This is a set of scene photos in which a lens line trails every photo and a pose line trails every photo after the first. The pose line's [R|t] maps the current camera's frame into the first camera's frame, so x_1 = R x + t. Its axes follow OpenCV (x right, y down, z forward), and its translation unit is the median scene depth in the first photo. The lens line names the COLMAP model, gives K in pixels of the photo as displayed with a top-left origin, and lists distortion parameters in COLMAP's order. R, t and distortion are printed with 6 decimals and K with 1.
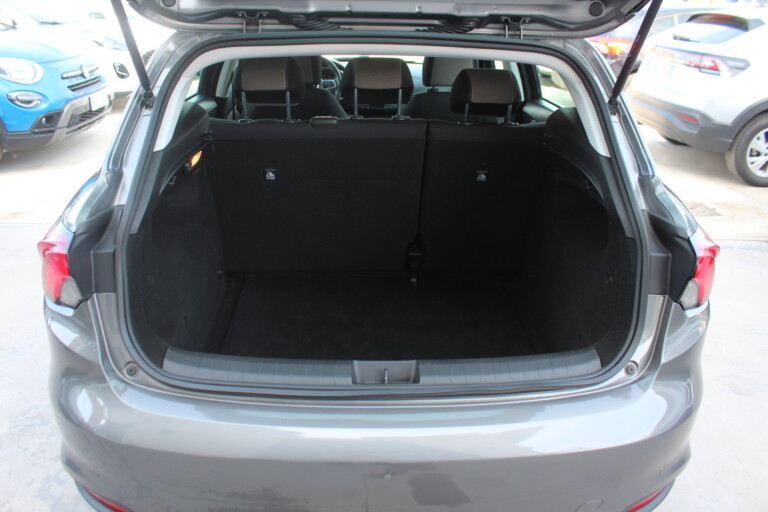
lens RADIAL K [[635.0, 0, 384.0], [0, 635.0, 256.0], [0, 0, 1]] dist [-0.159943, 0.110117]
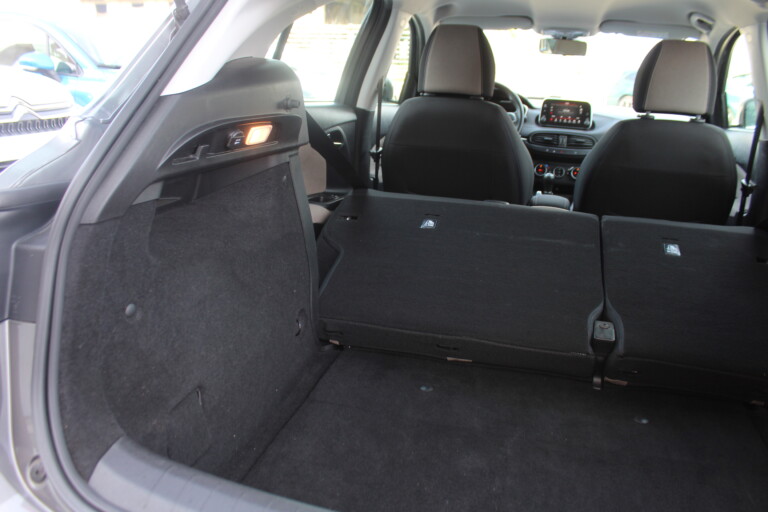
lens RADIAL K [[635.0, 0, 384.0], [0, 635.0, 256.0], [0, 0, 1]] dist [-0.159943, 0.110117]
pose [[0.955296, 0.097333, -0.279170, 0.002541], [-0.131486, 0.985602, -0.106304, 0.009613], [0.264804, 0.138258, 0.954339, 0.318831]]
